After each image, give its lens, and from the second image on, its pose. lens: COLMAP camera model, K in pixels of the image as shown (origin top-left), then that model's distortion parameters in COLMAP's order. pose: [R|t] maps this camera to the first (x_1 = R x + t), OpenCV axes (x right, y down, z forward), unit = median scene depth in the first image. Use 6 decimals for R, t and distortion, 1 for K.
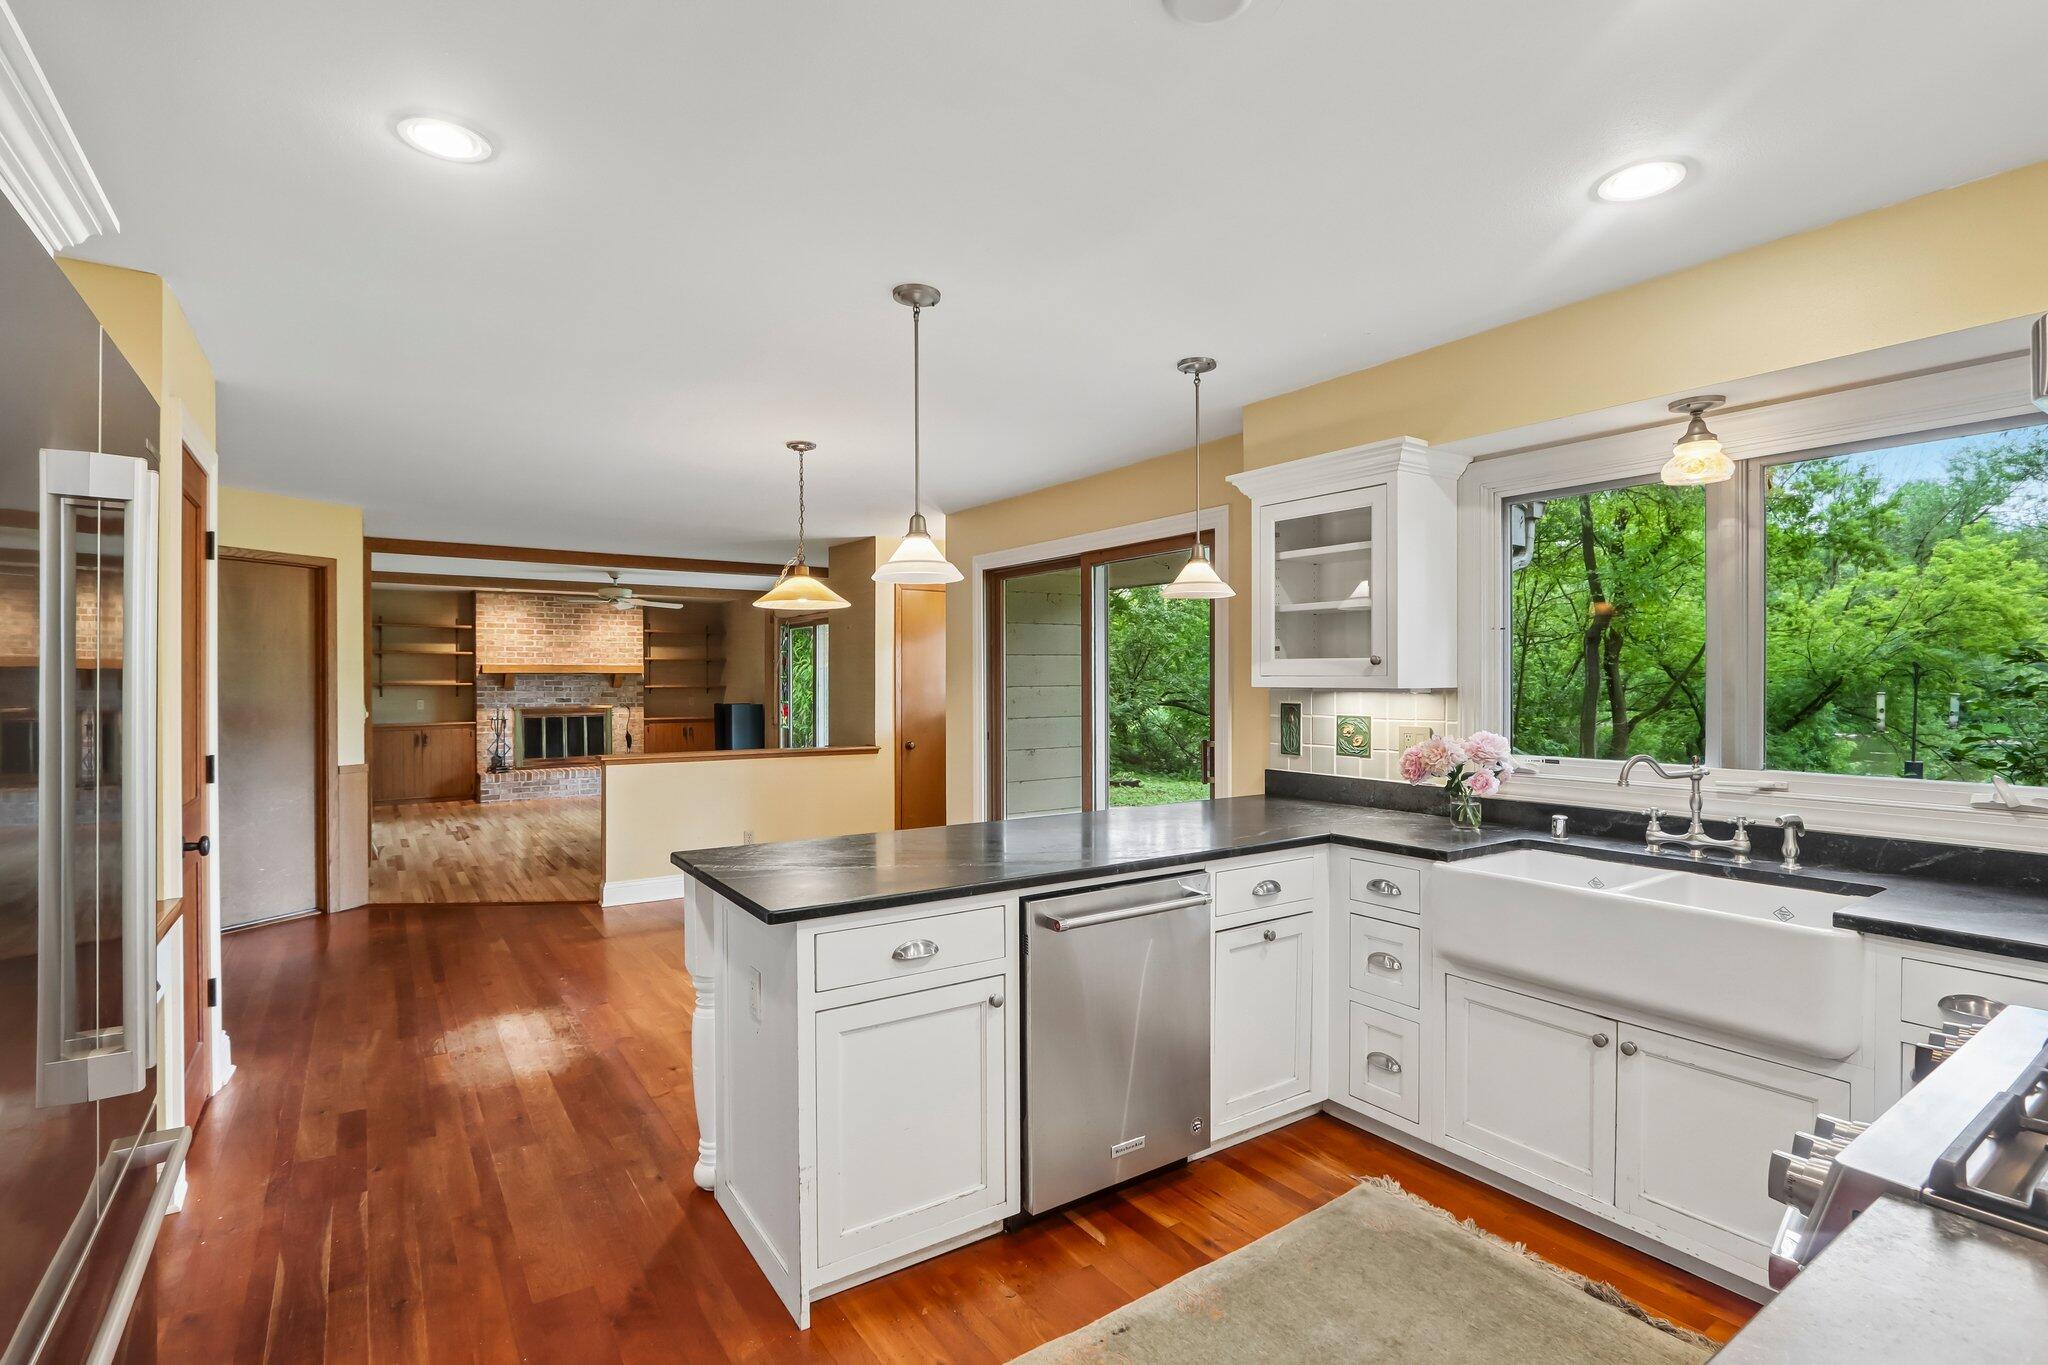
lens RADIAL K [[965.2, 0, 1021.0], [0, 965.2, 686.6], [0, 0, 1]] dist [-0.017191, 0.000739]
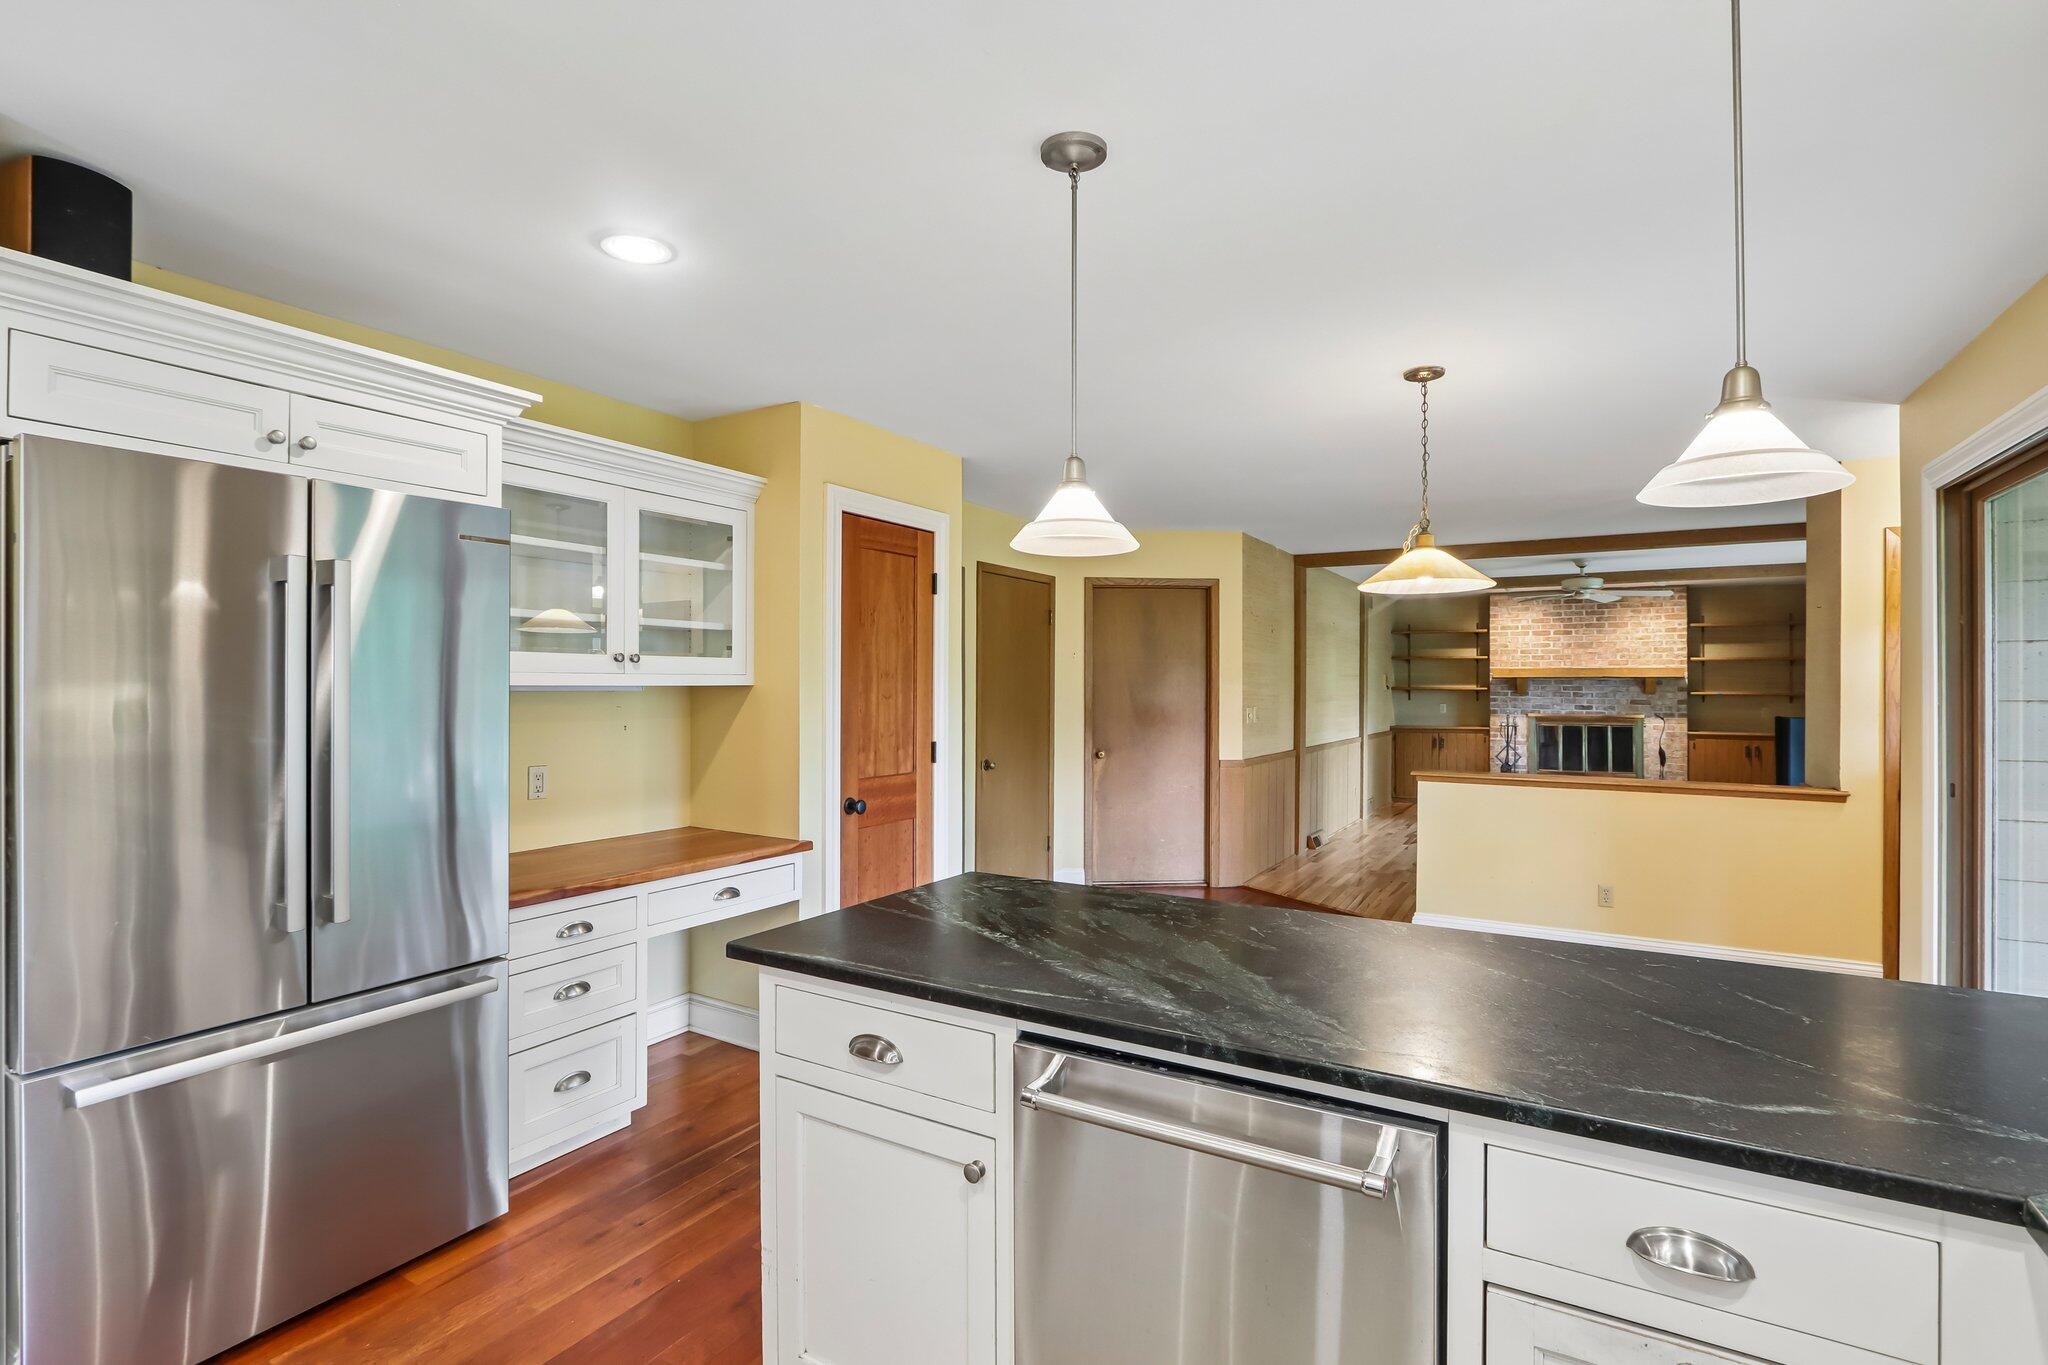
lens RADIAL K [[965.2, 0, 1017.5], [0, 965.2, 681.5], [0, 0, 1]] dist [-0.017191, 0.000739]
pose [[0.416297, -0.000392, -0.909228, 0.126702], [-0.008059, 0.999959, -0.004121, -0.002220], [0.909193, 0.009043, 0.416277, 0.160613]]
